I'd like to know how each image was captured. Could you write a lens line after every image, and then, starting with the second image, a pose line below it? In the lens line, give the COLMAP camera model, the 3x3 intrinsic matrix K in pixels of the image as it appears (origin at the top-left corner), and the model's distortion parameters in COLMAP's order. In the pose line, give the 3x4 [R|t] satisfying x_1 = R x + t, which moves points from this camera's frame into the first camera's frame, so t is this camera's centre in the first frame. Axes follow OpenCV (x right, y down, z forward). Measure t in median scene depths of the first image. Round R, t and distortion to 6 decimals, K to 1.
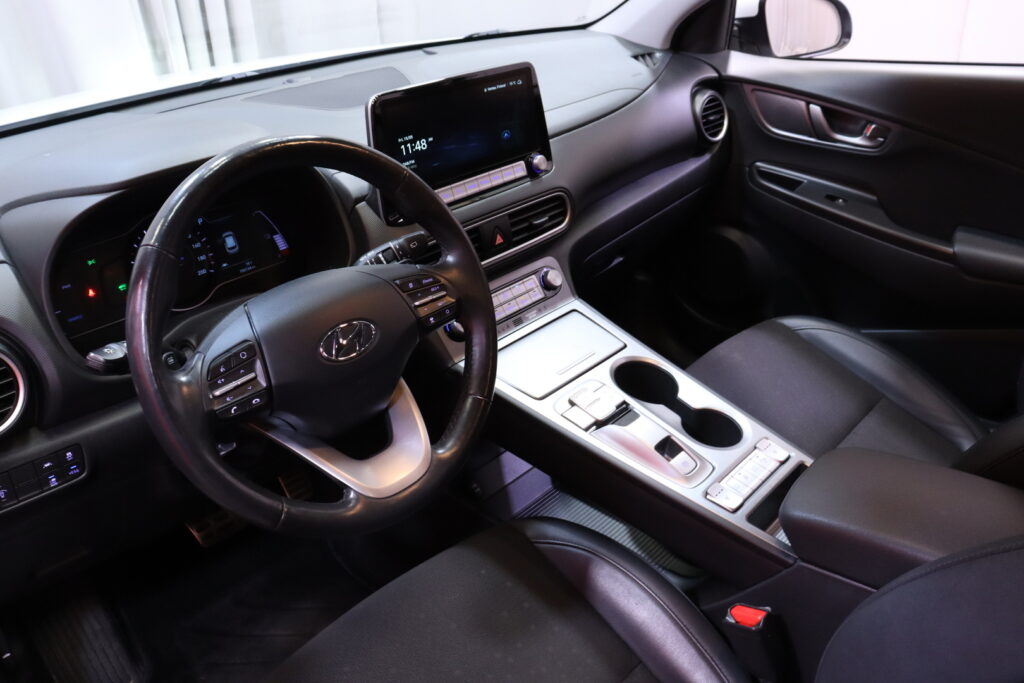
lens RADIAL K [[830.8, 0, 518.0], [0, 830.8, 341.1], [0, 0, 1]] dist [-0.177063, 0.127151]
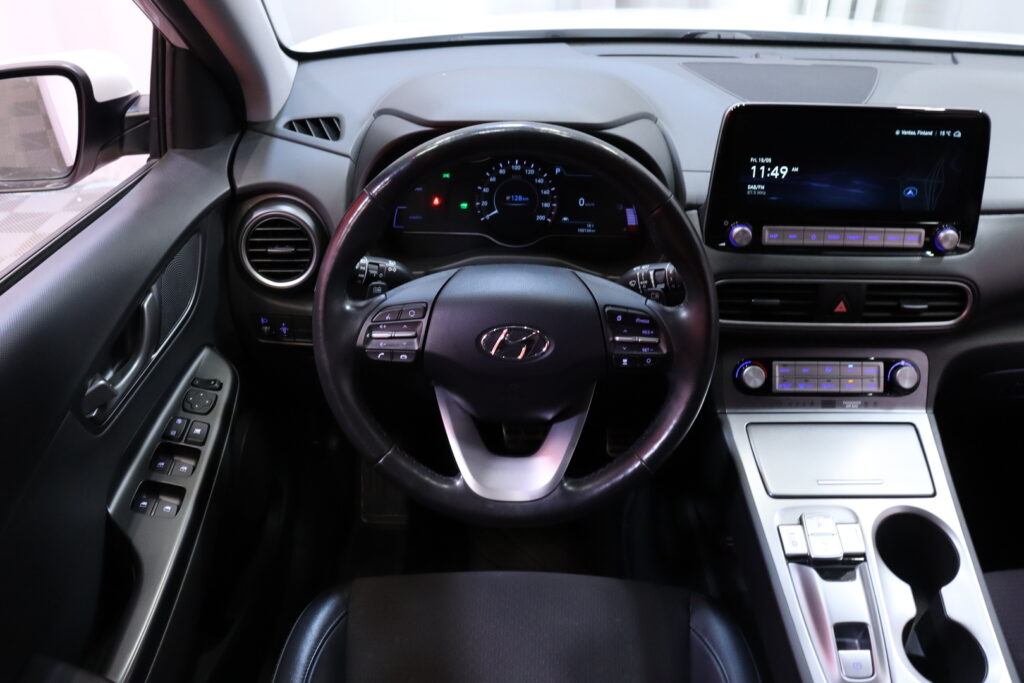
lens RADIAL K [[830.8, 0, 493.9], [0, 830.8, 337.8], [0, 0, 1]] dist [-0.177063, 0.127151]
pose [[0.656222, 0.431486, -0.619025, 0.270049], [-0.369527, 0.899031, 0.234930, -0.159294], [0.657892, 0.074581, 0.749410, 0.160503]]
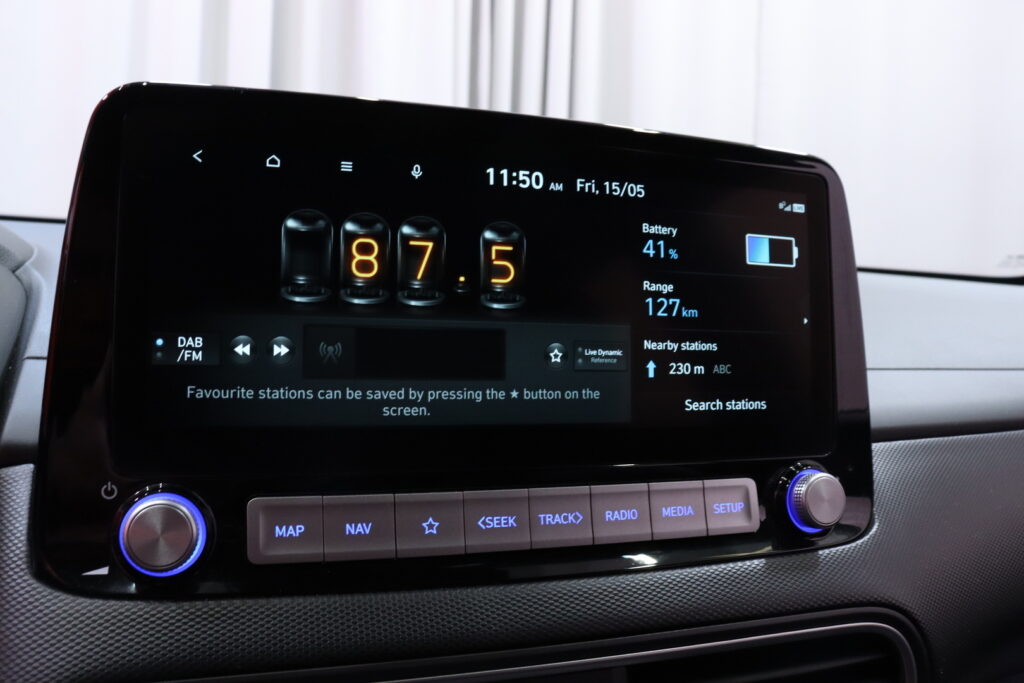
lens RADIAL K [[830.8, 0, 506.9], [0, 830.8, 341.8], [0, 0, 1]] dist [-0.177063, 0.127151]
pose [[0.872610, 0.113876, -0.474957, 0.061754], [-0.296343, 0.896435, -0.329523, -0.153330], [0.388243, 0.428295, 0.815984, 0.765753]]
